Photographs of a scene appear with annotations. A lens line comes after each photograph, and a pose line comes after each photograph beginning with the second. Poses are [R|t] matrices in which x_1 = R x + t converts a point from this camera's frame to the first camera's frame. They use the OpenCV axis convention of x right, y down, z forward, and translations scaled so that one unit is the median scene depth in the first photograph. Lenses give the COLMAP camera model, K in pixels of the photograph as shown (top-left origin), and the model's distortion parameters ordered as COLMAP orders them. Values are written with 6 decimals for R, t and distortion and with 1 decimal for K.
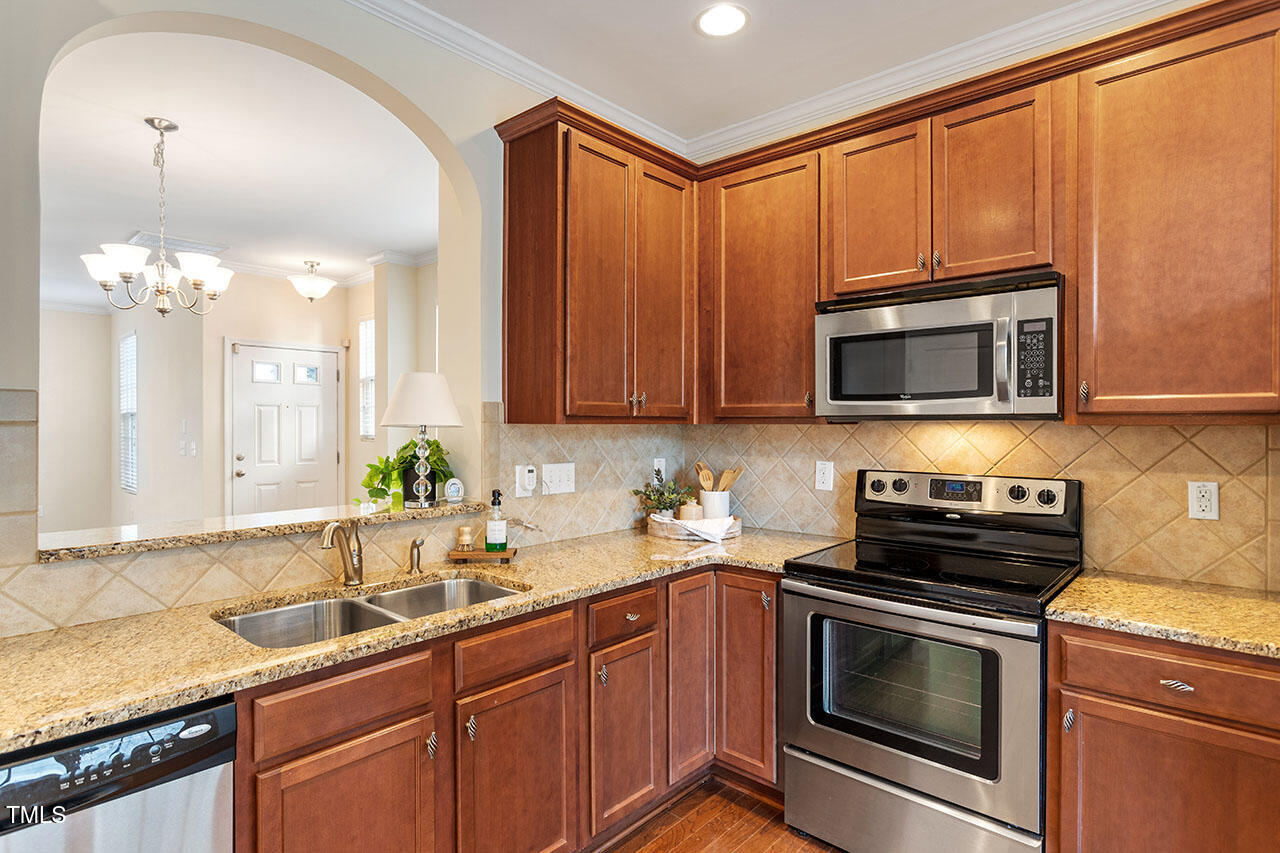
lens RADIAL K [[666.7, 0, 640.0], [0, 666.7, 426.5], [0, 0, 1]] dist [-0.001929, 0.000701]
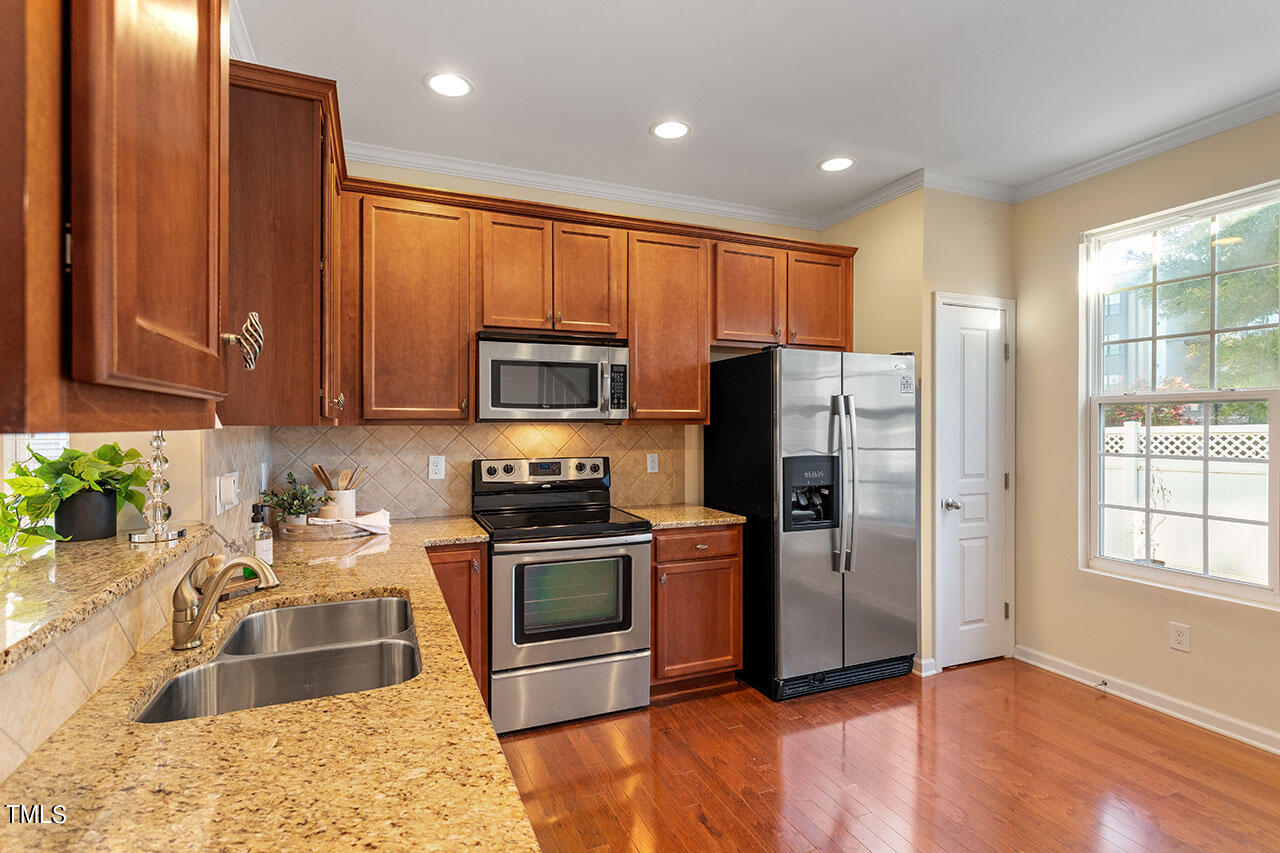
lens RADIAL K [[617.0, 0, 640.0], [0, 617.0, 426.5], [0, 0, 1]] dist [-0.000321, -0.000016]
pose [[0.425502, -0.004666, 0.904946, -0.721434], [0.005838, 0.999980, 0.002410, -0.002180], [-0.904939, 0.004257, 0.425521, 0.223012]]
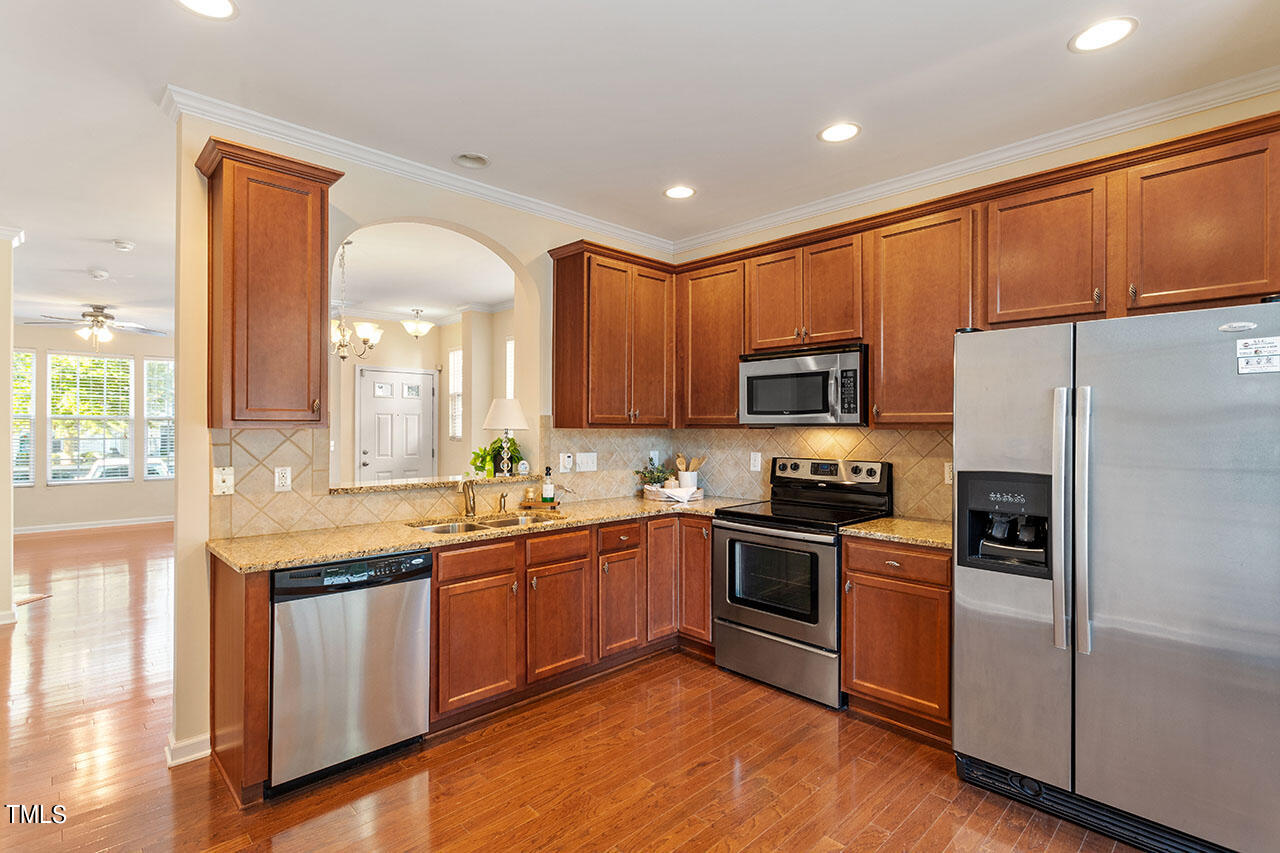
lens RADIAL K [[617.0, 0, 640.0], [0, 617.0, 426.5], [0, 0, 1]] dist [-0.000321, -0.000016]
pose [[0.997521, 0.001949, -0.070339, 0.132388], [-0.002394, 0.999978, -0.006239, 0.001026], [0.070325, 0.006392, 0.997504, -0.570430]]
